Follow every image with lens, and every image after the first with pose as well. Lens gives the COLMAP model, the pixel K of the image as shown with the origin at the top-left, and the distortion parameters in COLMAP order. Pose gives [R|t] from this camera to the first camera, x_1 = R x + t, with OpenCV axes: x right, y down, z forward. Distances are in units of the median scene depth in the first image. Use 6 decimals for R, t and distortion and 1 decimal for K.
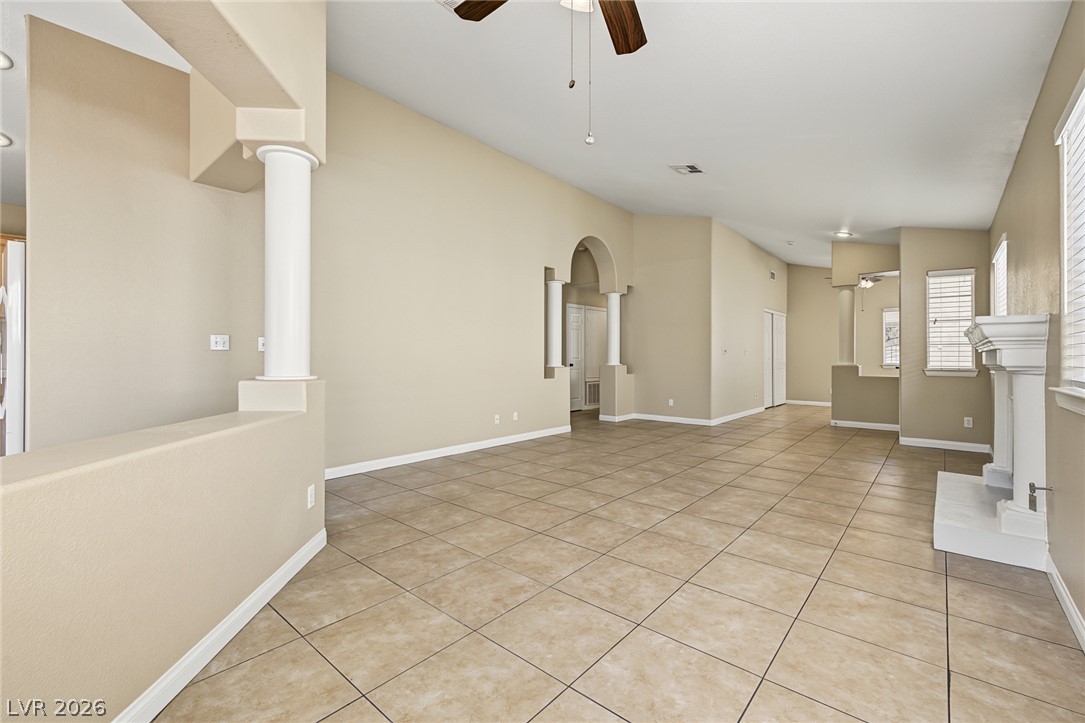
lens RADIAL K [[457.2, 0, 535.2], [0, 457.2, 354.8], [0, 0, 1]] dist [0.007813, -0.001023]
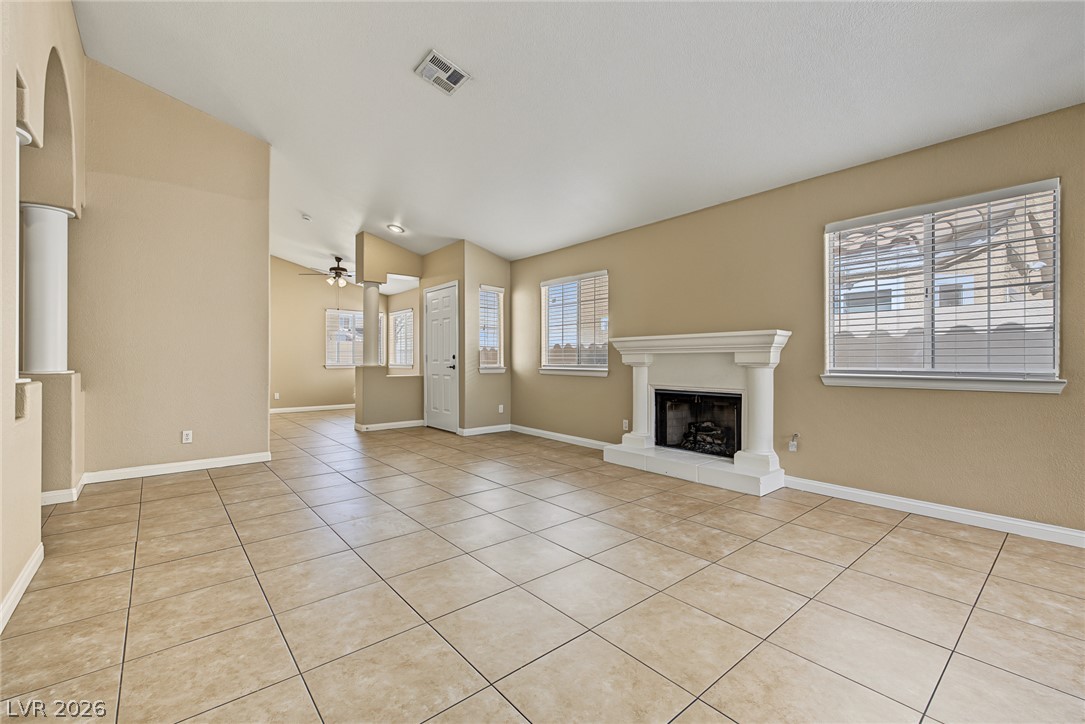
lens RADIAL K [[457.2, 0, 536.0], [0, 457.2, 359.4], [0, 0, 1]] dist [0.007813, -0.001023]
pose [[0.156148, -0.000201, 0.987734, -0.412943], [-0.004812, 0.999988, 0.000964, 0.011744], [-0.987722, -0.004903, 0.156146, 1.029401]]
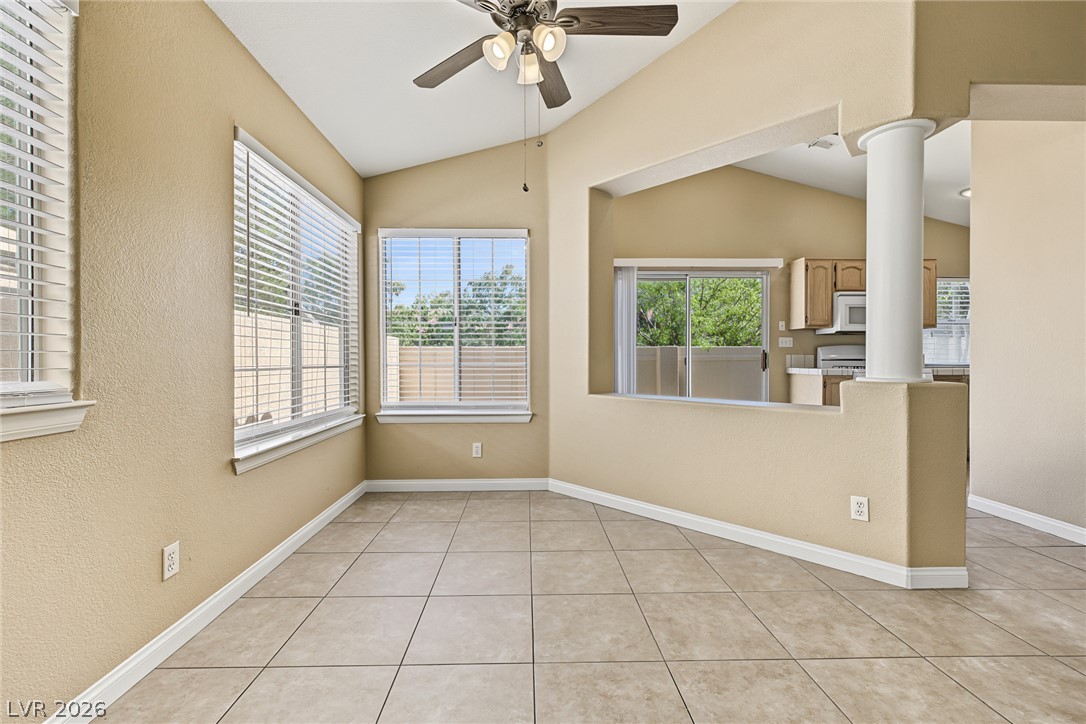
lens RADIAL K [[457.6, 0, 539.4], [0, 457.6, 360.7], [0, 0, 1]] dist [0.007813, -0.001023]
pose [[-0.728213, 0.000300, -0.685350, 0.414097], [0.005333, 0.999972, -0.005229, 0.009519], [0.685330, -0.007463, -0.728195, 0.836382]]
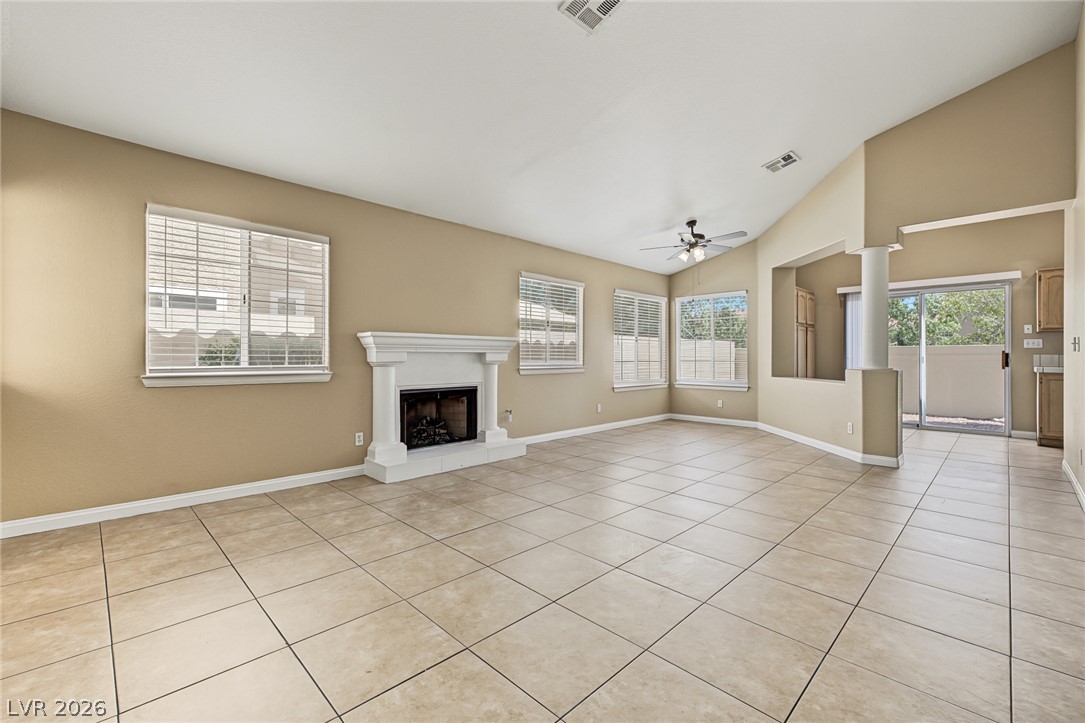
lens RADIAL K [[457.2, 0, 537.3], [0, 457.2, 359.3], [0, 0, 1]] dist [0.007813, -0.001023]
pose [[-0.997722, -0.003681, 0.067352, 0.489759], [-0.004073, 0.999976, -0.005686, 0.019680], [-0.067330, -0.005947, -0.997713, 2.077193]]
